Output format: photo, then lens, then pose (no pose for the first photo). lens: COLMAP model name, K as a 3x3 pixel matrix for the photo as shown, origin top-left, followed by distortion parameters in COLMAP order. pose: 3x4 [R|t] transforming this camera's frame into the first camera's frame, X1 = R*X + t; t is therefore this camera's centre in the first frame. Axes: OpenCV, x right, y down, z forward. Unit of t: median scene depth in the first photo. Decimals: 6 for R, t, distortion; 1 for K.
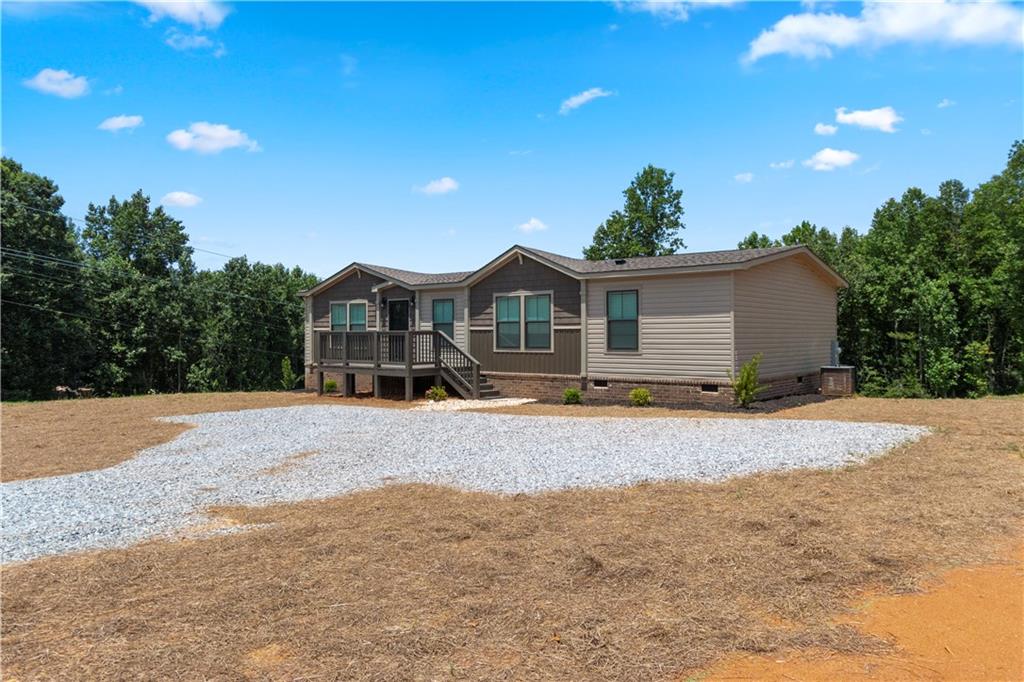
lens RADIAL K [[703.6, 0, 518.5], [0, 703.6, 329.8], [0, 0, 1]] dist [-0.006493, 0.000797]
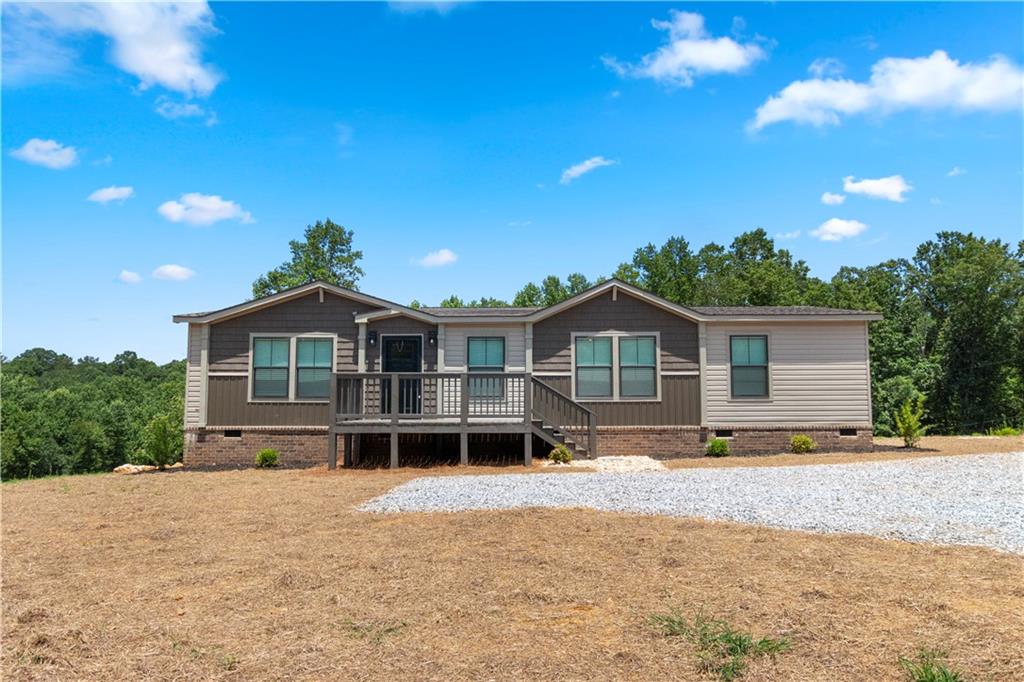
lens RADIAL K [[703.6, 0, 518.5], [0, 703.6, 329.8], [0, 0, 1]] dist [-0.006493, 0.000797]
pose [[0.783769, 0.045530, 0.619381, -0.649134], [-0.002217, 0.997508, -0.070520, 0.004963], [-0.621048, 0.053898, 0.781917, 0.408651]]
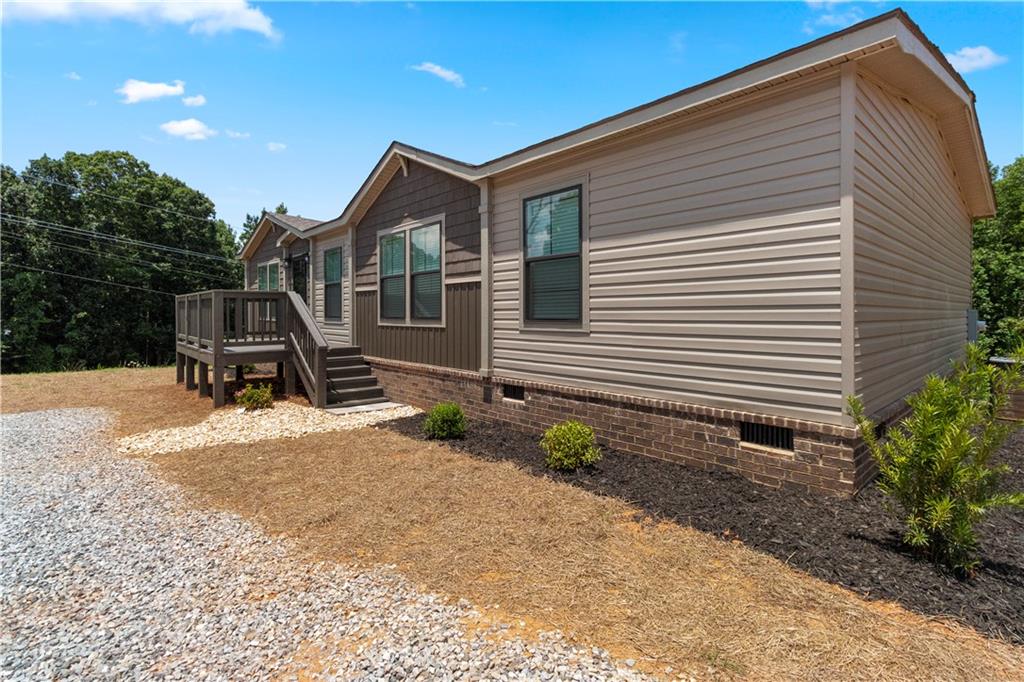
lens RADIAL K [[479.7, 0, 516.7], [0, 479.7, 314.1], [0, 0, 1]] dist [-0.000299, 0.000223]
pose [[0.989729, 0.001325, -0.142951, 0.157631], [0.000021, 0.999956, 0.009413, 0.018498], [0.142958, -0.009319, 0.989685, 0.639718]]
